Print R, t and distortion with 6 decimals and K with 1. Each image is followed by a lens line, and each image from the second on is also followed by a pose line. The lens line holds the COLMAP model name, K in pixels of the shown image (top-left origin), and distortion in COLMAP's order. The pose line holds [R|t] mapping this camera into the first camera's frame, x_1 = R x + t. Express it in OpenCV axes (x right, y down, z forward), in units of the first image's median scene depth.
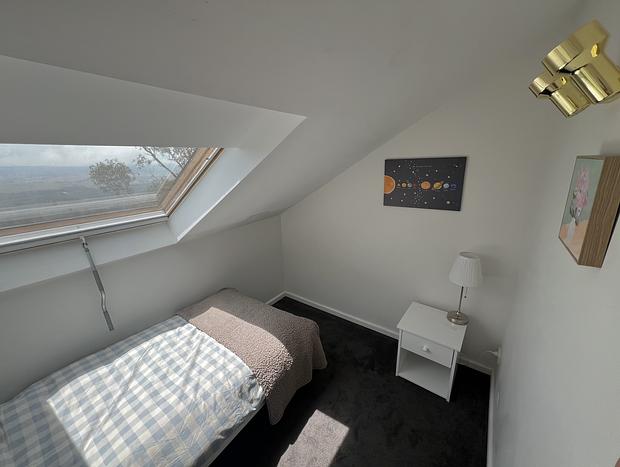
lens RADIAL K [[248.1, 0, 307.9], [0, 248.1, 231.2], [0, 0, 1]] dist [-0.001770, 0.000030]
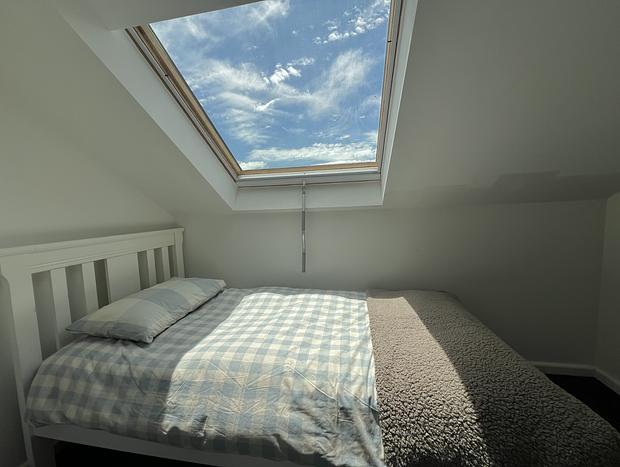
lens RADIAL K [[248.1, 0, 307.9], [0, 248.1, 231.2], [0, 0, 1]] dist [-0.001770, 0.000030]
pose [[0.433011, 0.097274, -0.896124, 0.132277], [-0.225547, 0.974227, -0.003234, 0.235570], [0.872714, 0.203518, 0.443791, 0.529101]]
